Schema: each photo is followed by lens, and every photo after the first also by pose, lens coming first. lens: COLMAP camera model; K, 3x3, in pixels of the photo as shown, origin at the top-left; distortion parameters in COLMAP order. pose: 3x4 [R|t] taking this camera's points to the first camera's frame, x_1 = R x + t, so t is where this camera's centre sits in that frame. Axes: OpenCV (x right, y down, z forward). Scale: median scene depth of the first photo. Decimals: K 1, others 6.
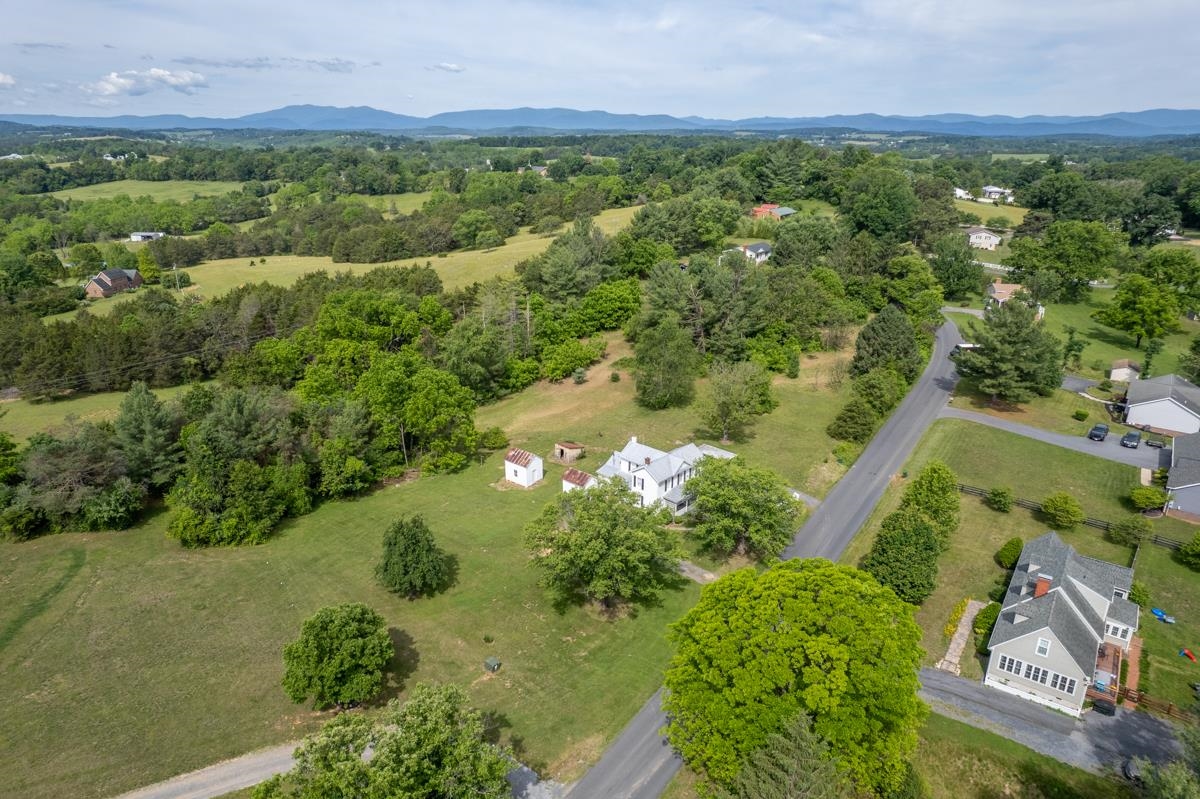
lens RADIAL K [[769.2, 0, 606.5], [0, 769.2, 396.6], [0, 0, 1]] dist [-0.085425, 0.080704]
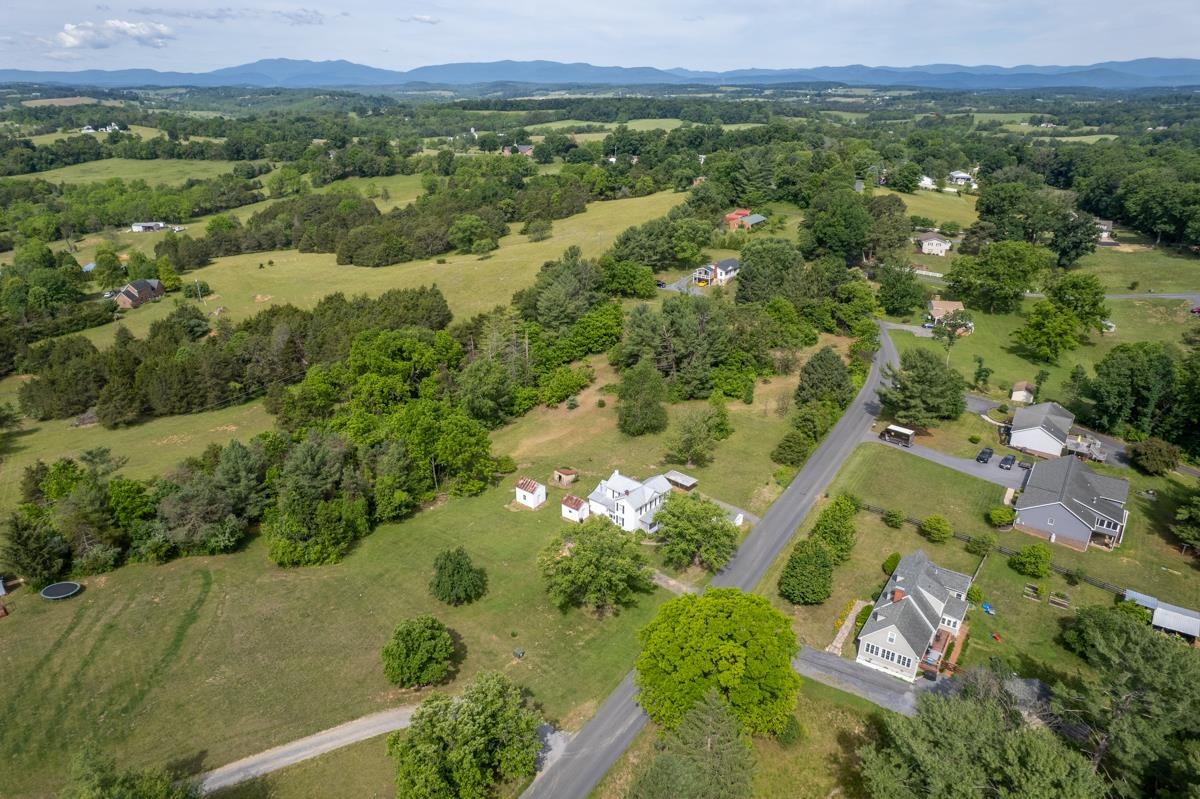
lens RADIAL K [[769.2, 0, 606.5], [0, 769.2, 396.6], [0, 0, 1]] dist [-0.085425, 0.080704]
pose [[0.999787, -0.012087, 0.016751, -0.000902], [0.011172, 0.998496, 0.053674, -0.101537], [-0.017375, -0.053475, 0.998418, -0.203038]]
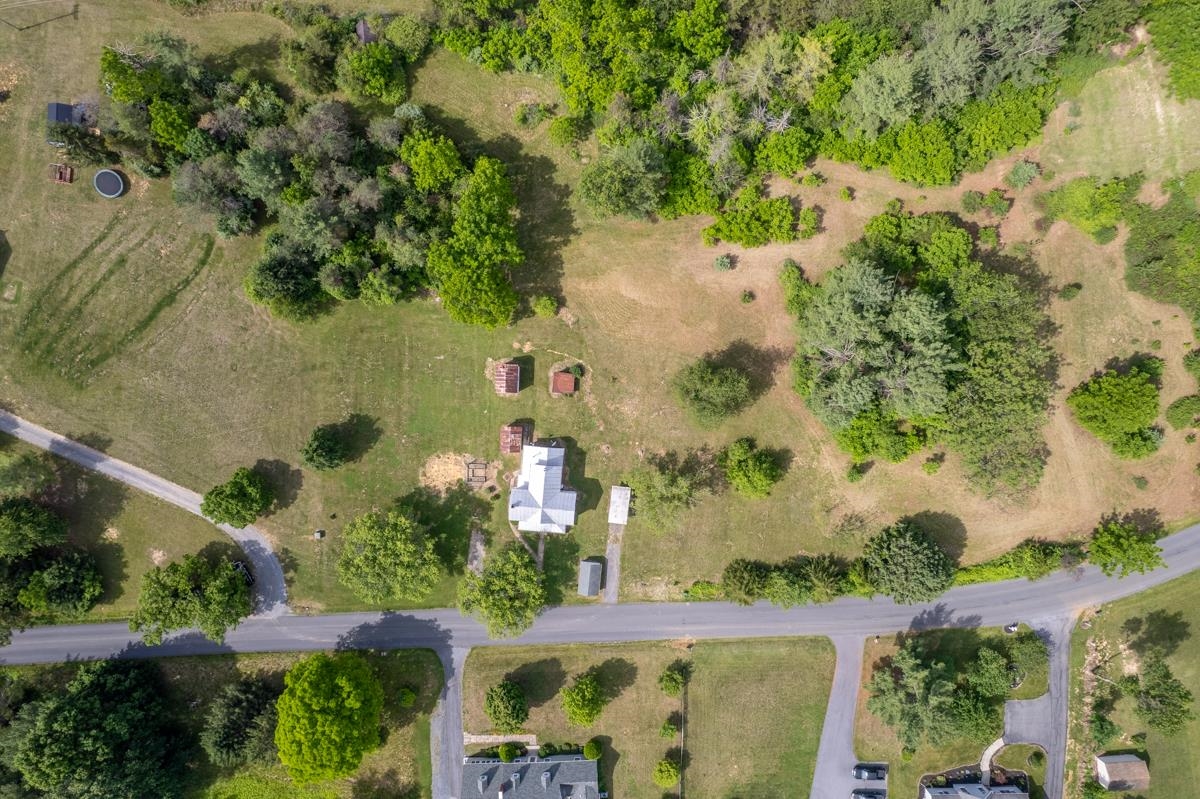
lens RADIAL K [[769.2, 0, 606.5], [0, 769.2, 396.6], [0, 0, 1]] dist [-0.085425, 0.080704]
pose [[0.611190, 0.791484, 0.000792, 0.002415], [-0.258443, 0.198626, 0.945386, -0.776846], [0.748101, -0.578015, 0.325951, 0.544161]]
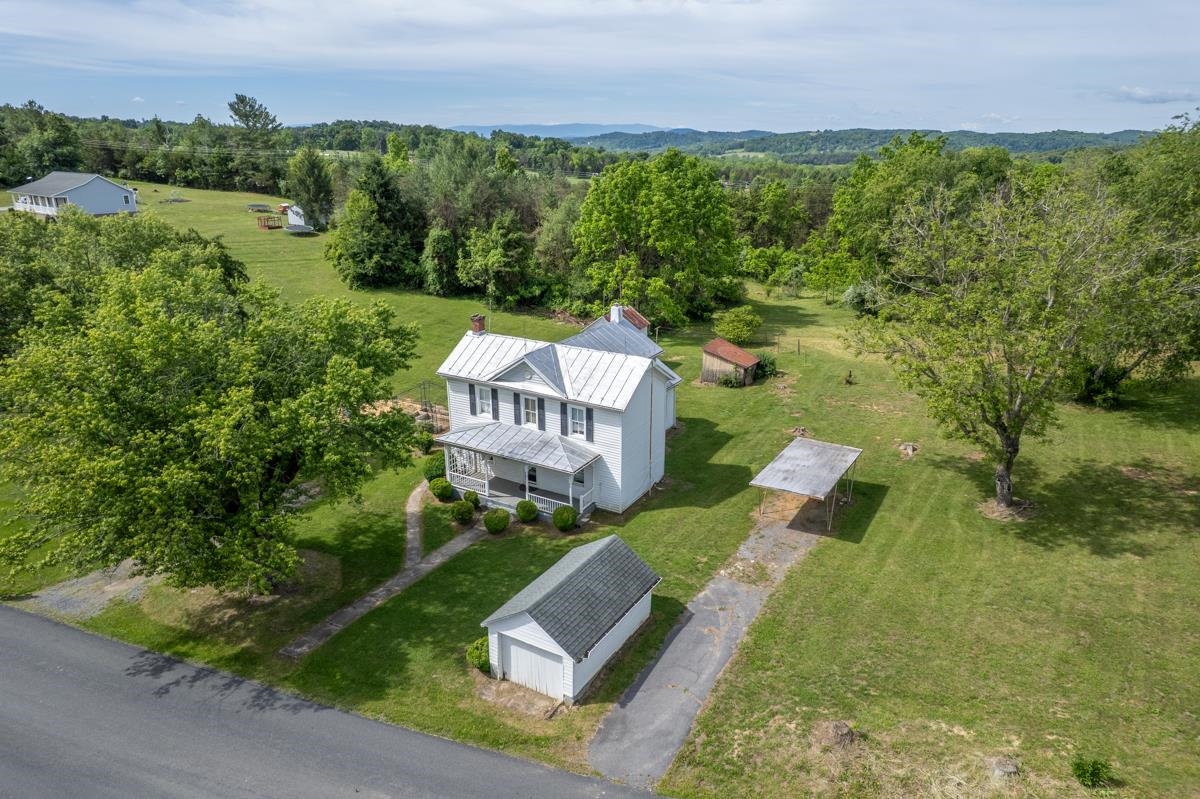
lens RADIAL K [[774.1, 0, 600.0], [0, 774.1, 399.5], [0, 0, 1]] dist [-0.039578, 0.000336]
pose [[0.218727, 0.313346, -0.924107, 0.298681], [-0.326799, 0.915871, 0.233203, 0.004432], [0.919435, 0.250989, 0.302726, 0.634661]]
